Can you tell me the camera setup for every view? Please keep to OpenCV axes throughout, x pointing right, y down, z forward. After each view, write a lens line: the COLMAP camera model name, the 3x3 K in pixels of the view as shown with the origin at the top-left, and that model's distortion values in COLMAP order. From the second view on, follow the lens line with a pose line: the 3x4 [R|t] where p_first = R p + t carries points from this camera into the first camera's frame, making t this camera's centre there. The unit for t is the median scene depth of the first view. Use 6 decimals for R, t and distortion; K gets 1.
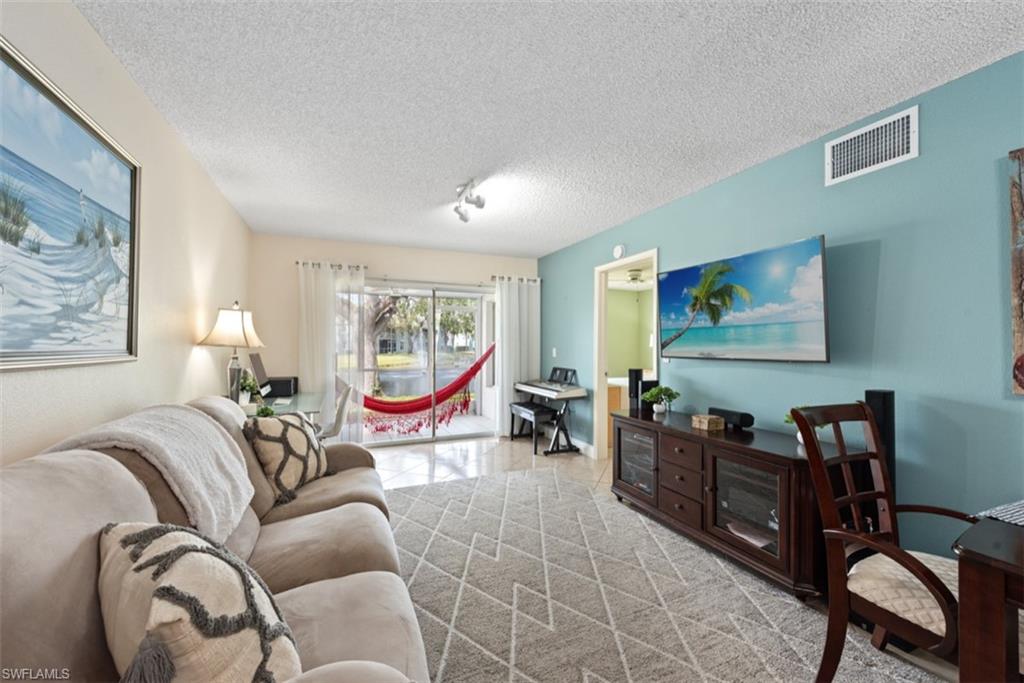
lens RADIAL K [[400.0, 0, 512.0], [0, 400.0, 342.7], [0, 0, 1]] dist [0.001677, 0.000237]
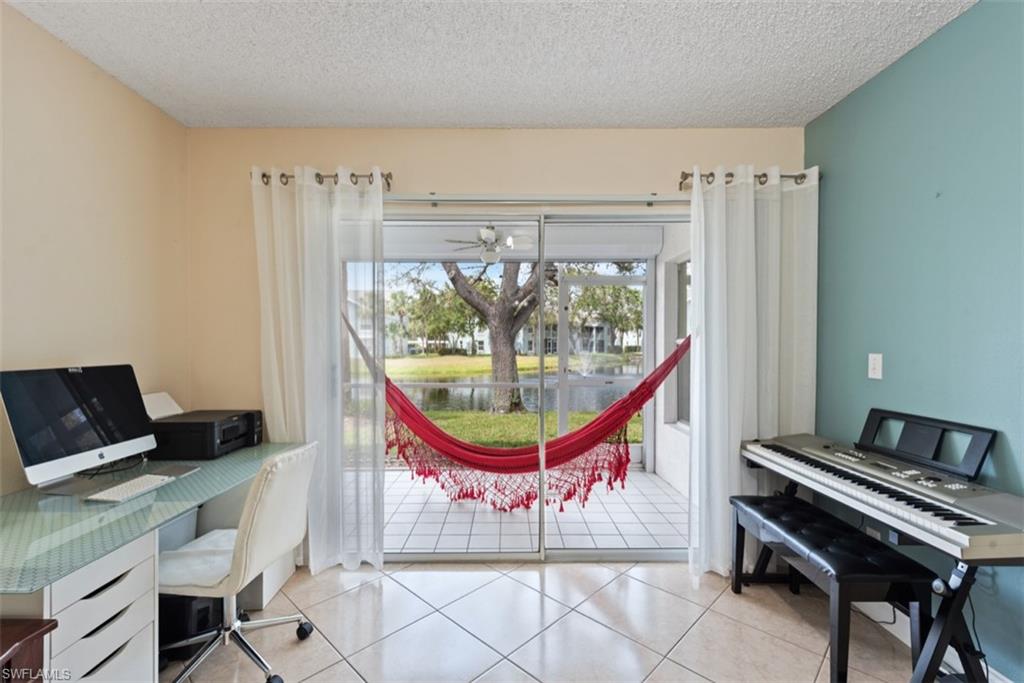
lens RADIAL K [[439.6, 0, 506.6], [0, 439.6, 348.8], [0, 0, 1]] dist [0.002065, 0.000204]
pose [[0.918860, 0.002032, -0.394579, -0.037064], [0.004021, 0.999887, 0.014512, 0.002137], [0.394564, -0.014921, 0.918747, 0.521321]]
